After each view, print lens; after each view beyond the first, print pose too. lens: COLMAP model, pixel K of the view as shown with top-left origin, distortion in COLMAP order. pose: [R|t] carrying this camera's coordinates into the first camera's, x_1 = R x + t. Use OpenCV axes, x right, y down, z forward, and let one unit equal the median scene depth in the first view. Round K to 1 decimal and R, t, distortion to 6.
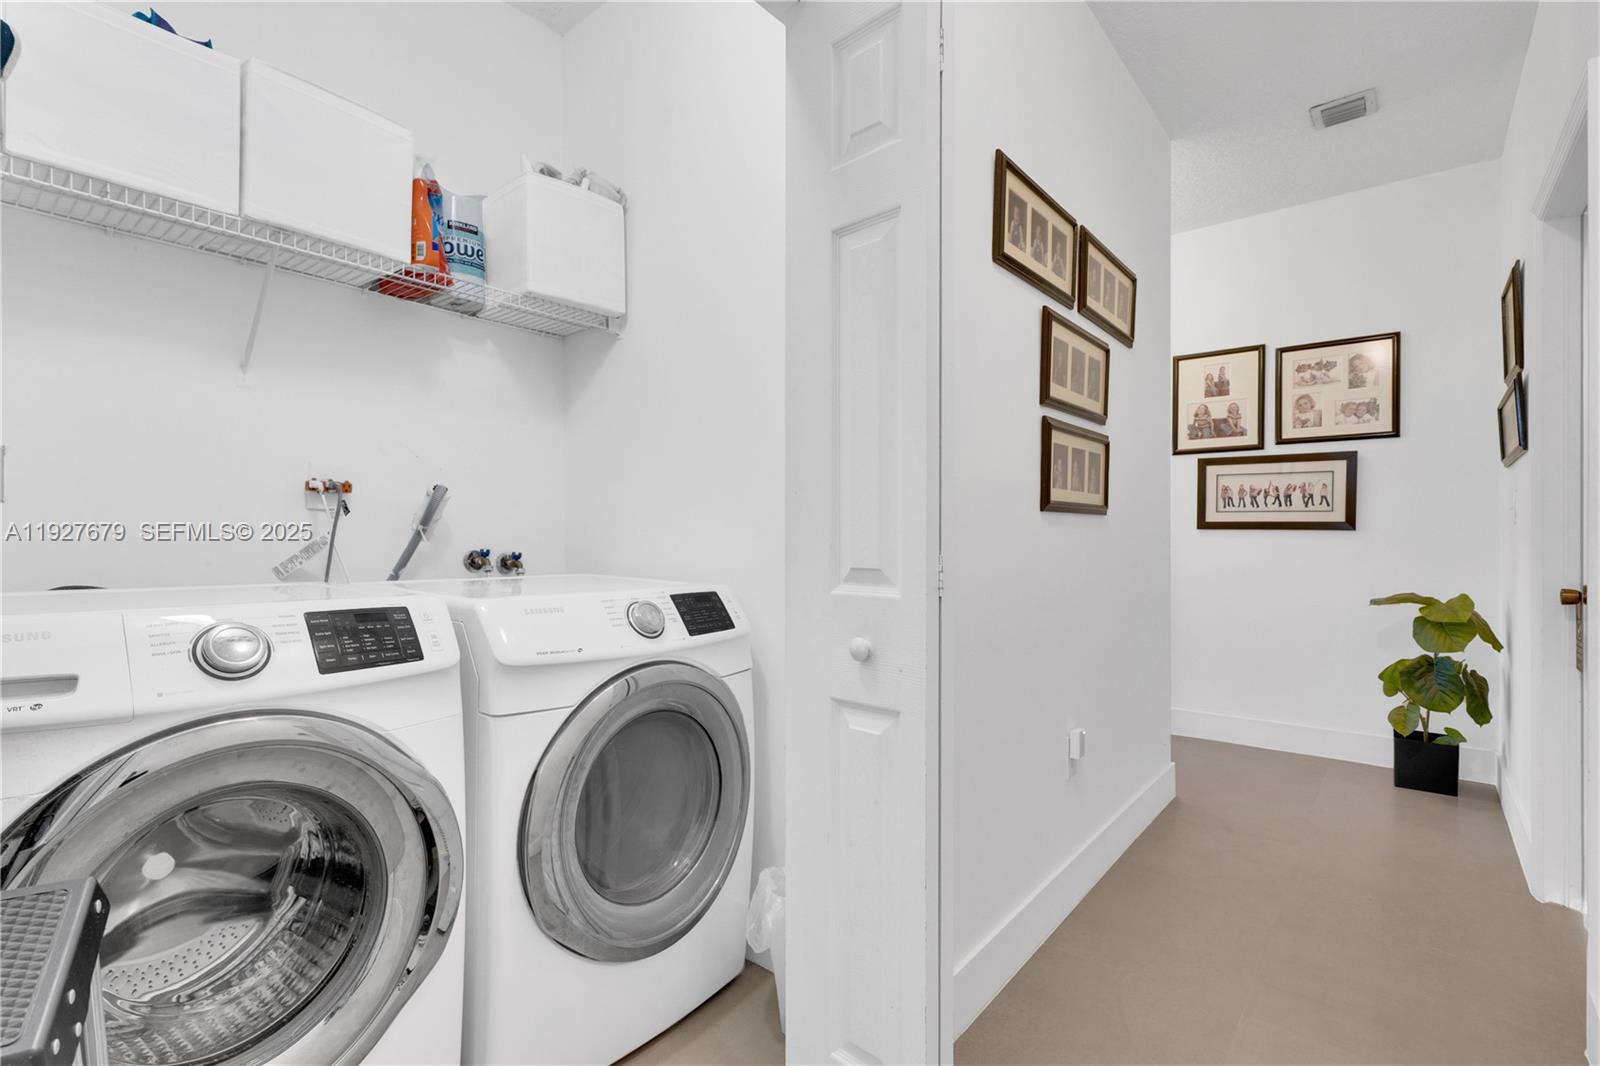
lens RADIAL K [[740.0, 0, 787.5], [0, 740.0, 537.7], [0, 0, 1]] dist [0.005850, 0.000645]
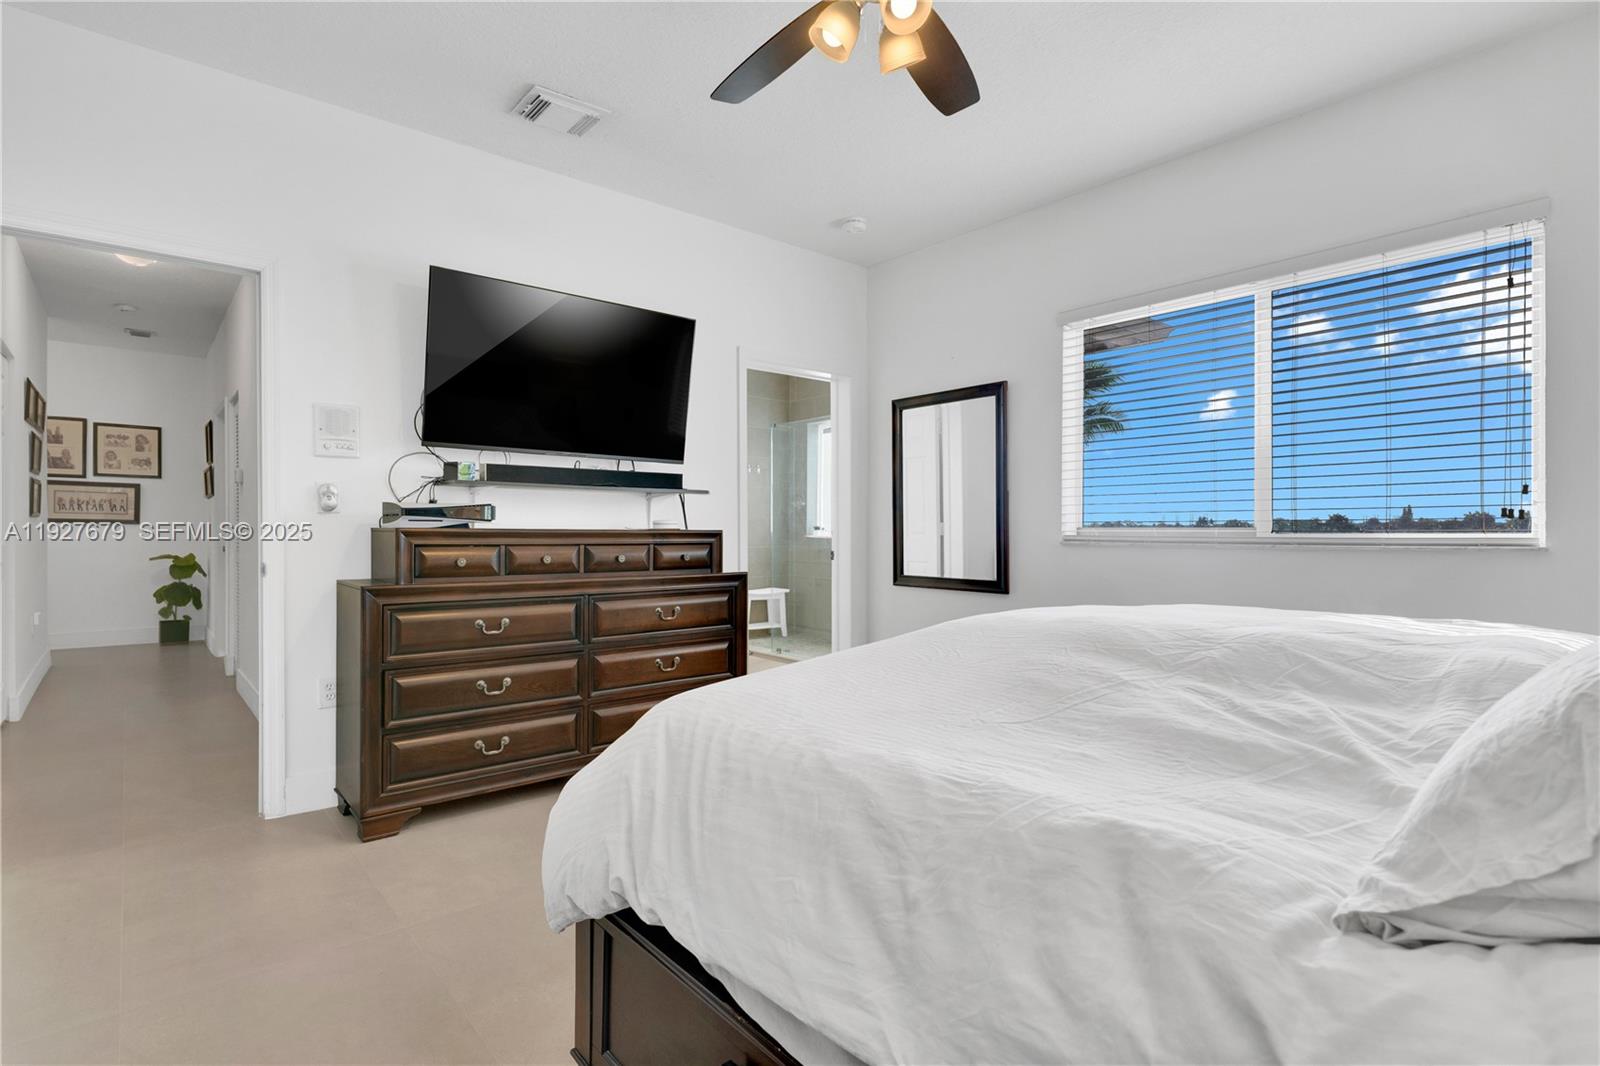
lens RADIAL K [[770.7, 0, 788.6], [0, 770.7, 532.6], [0, 0, 1]] dist [-0.005604, -0.000467]
pose [[0.163545, -0.008082, 0.986503, -0.959420], [-0.003654, 0.999955, 0.008798, -0.012434], [-0.986529, -0.005044, 0.163508, -1.026770]]
